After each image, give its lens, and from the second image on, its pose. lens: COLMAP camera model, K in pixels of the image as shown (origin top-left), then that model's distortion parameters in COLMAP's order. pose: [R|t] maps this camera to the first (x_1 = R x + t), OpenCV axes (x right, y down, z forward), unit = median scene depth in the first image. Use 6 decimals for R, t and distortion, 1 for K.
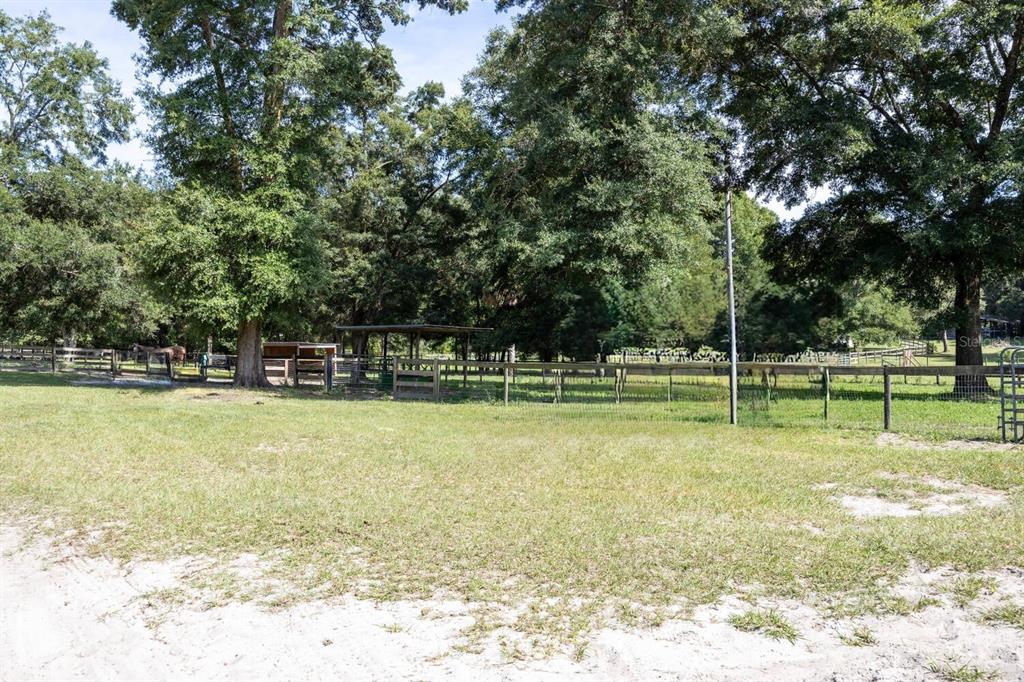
lens RADIAL K [[851.5, 0, 521.5], [0, 851.5, 340.8], [0, 0, 1]] dist [0.004149, -0.017962]
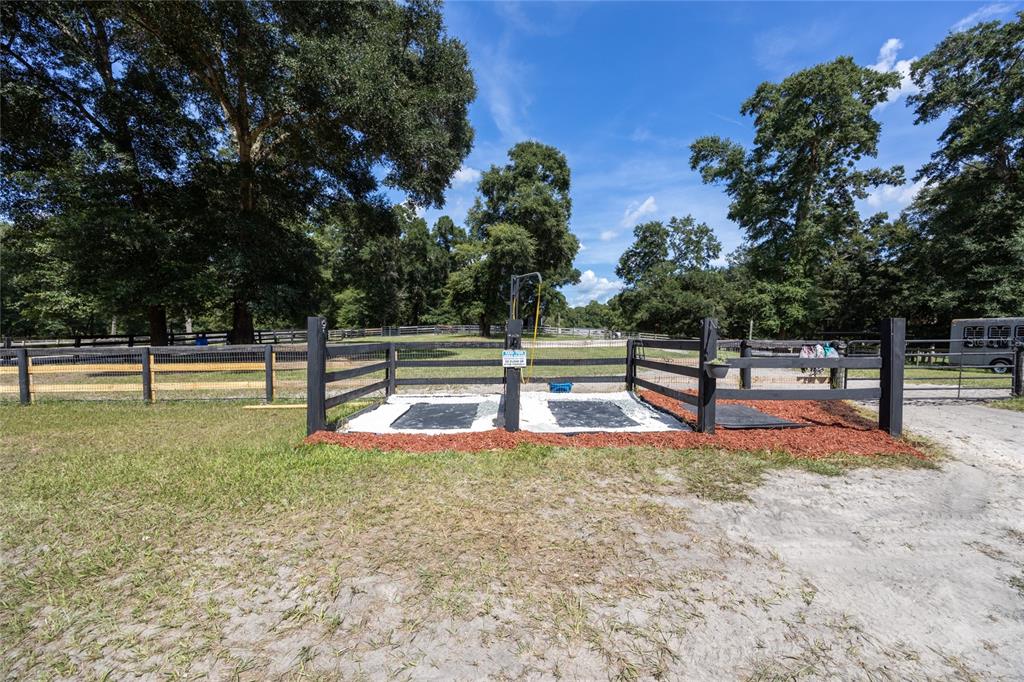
lens RADIAL K [[399.1, 0, 518.5], [0, 399.1, 339.4], [0, 0, 1]] dist [0.000719, 0.000211]
pose [[0.676710, 0.038366, -0.735249, 0.037190], [-0.037119, 0.999149, 0.017973, 0.016678], [0.735314, 0.015129, 0.677558, -0.450926]]
